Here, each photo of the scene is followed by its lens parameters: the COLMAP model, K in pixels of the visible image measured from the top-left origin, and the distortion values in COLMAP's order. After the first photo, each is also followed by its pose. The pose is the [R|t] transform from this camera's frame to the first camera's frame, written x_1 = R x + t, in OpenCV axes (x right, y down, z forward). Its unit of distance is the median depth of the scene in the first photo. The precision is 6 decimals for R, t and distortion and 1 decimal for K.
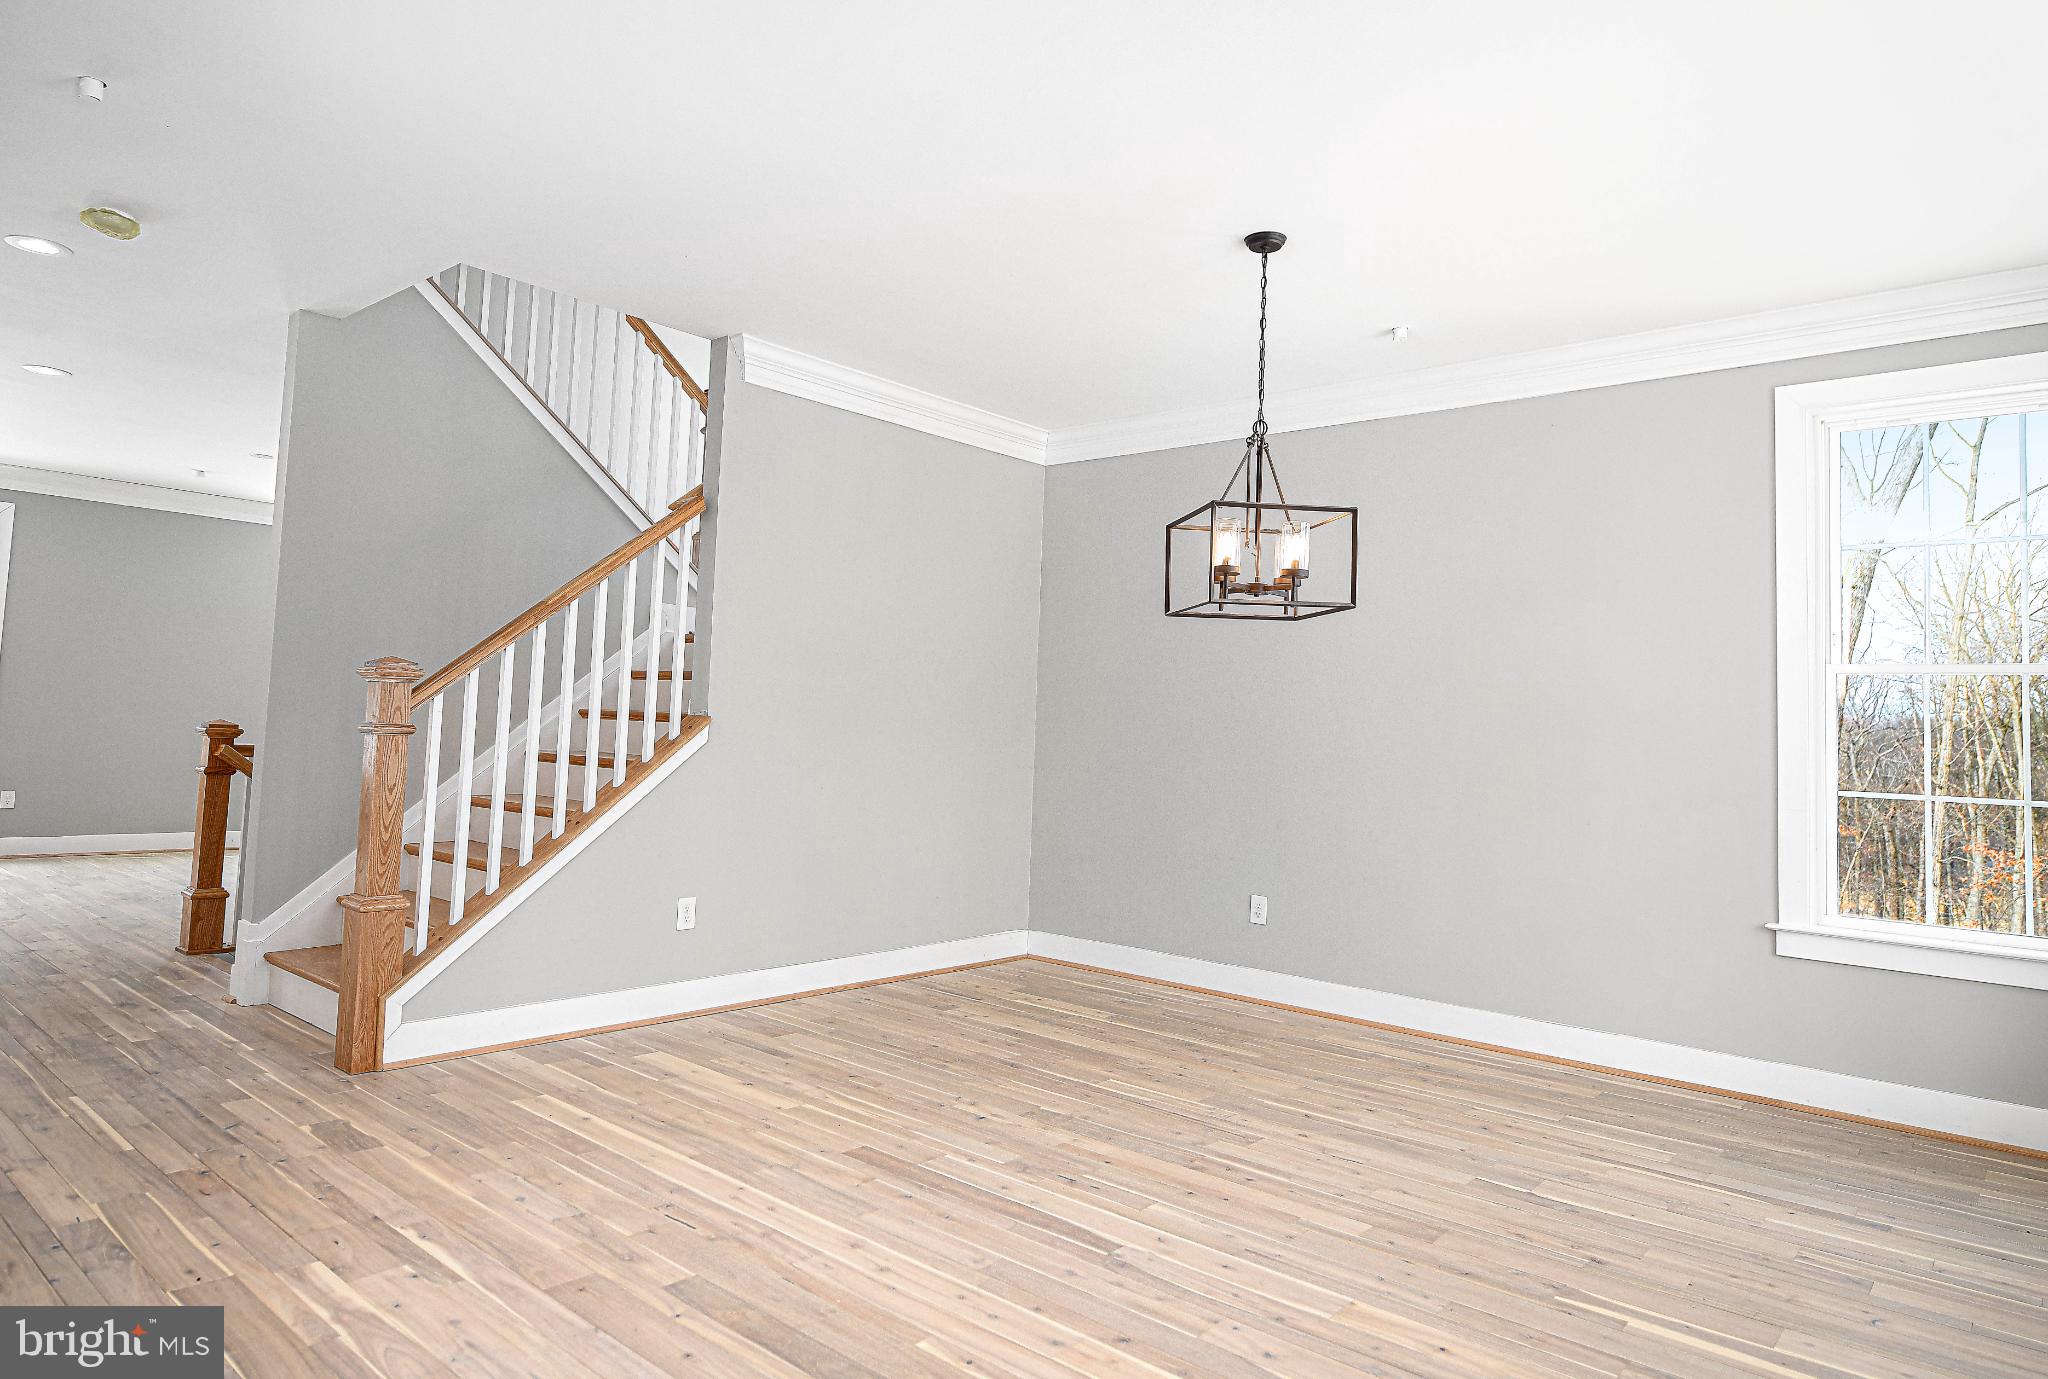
lens RADIAL K [[1213.5, 0, 1019.8], [0, 1213.5, 642.0], [0, 0, 1]] dist [-0.000765, -0.001350]
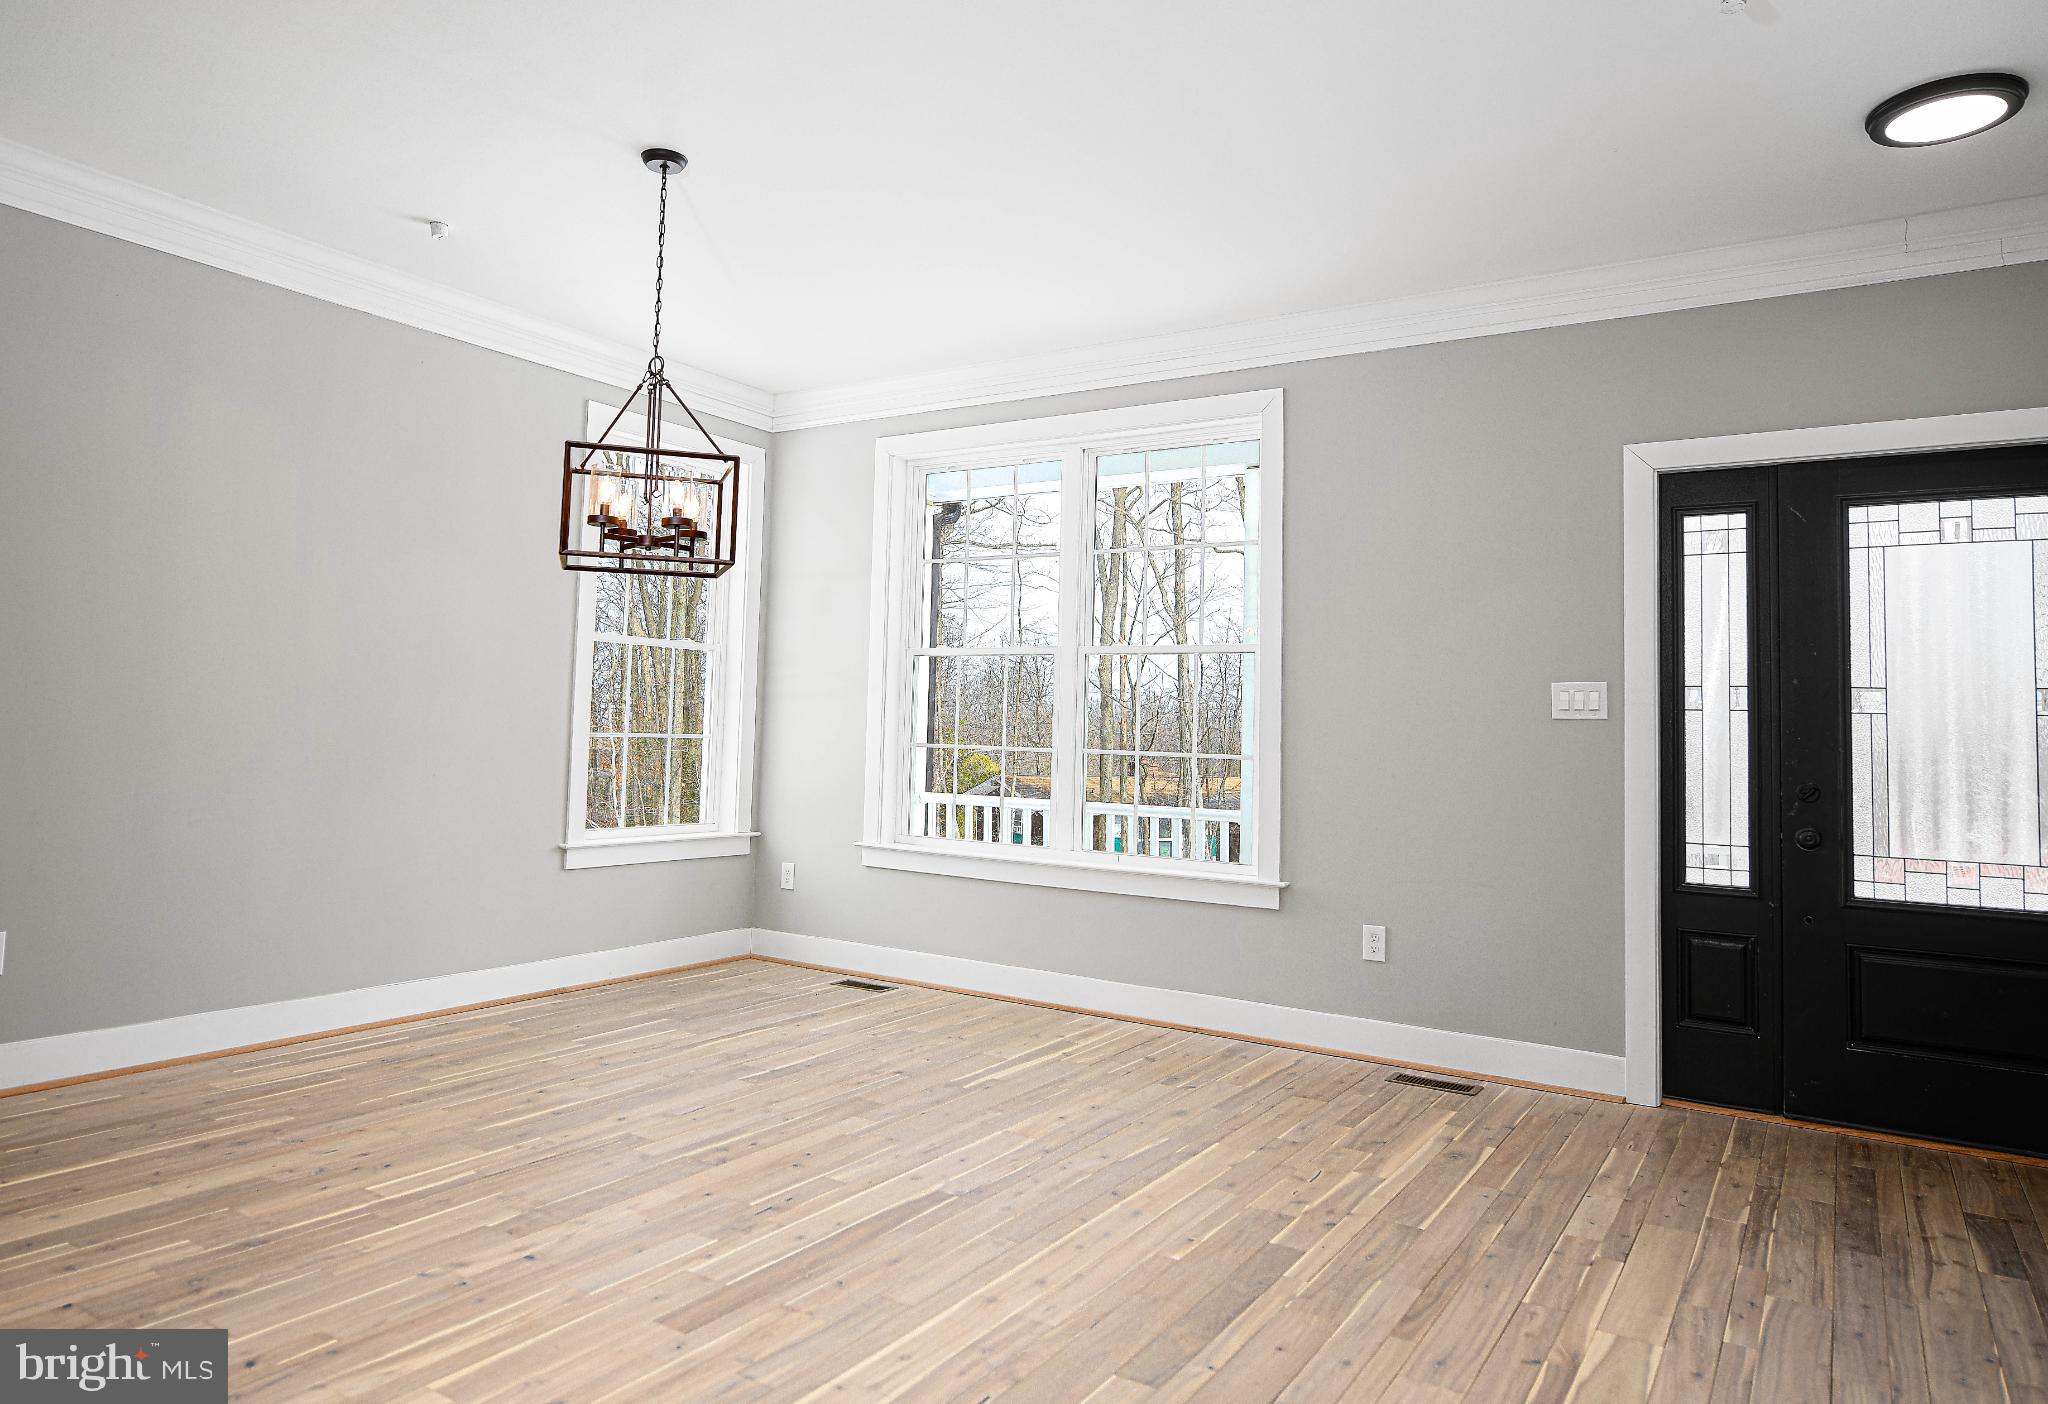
lens RADIAL K [[1288.0, 0, 971.0], [0, 1288.0, 649.4], [0, 0, 1]] dist [-0.000661, -0.000130]
pose [[-0.113590, 0.020013, 0.993326, -0.922275], [-0.105958, 0.993851, -0.032141, 0.049061], [-0.987861, -0.108902, -0.110771, 1.001542]]
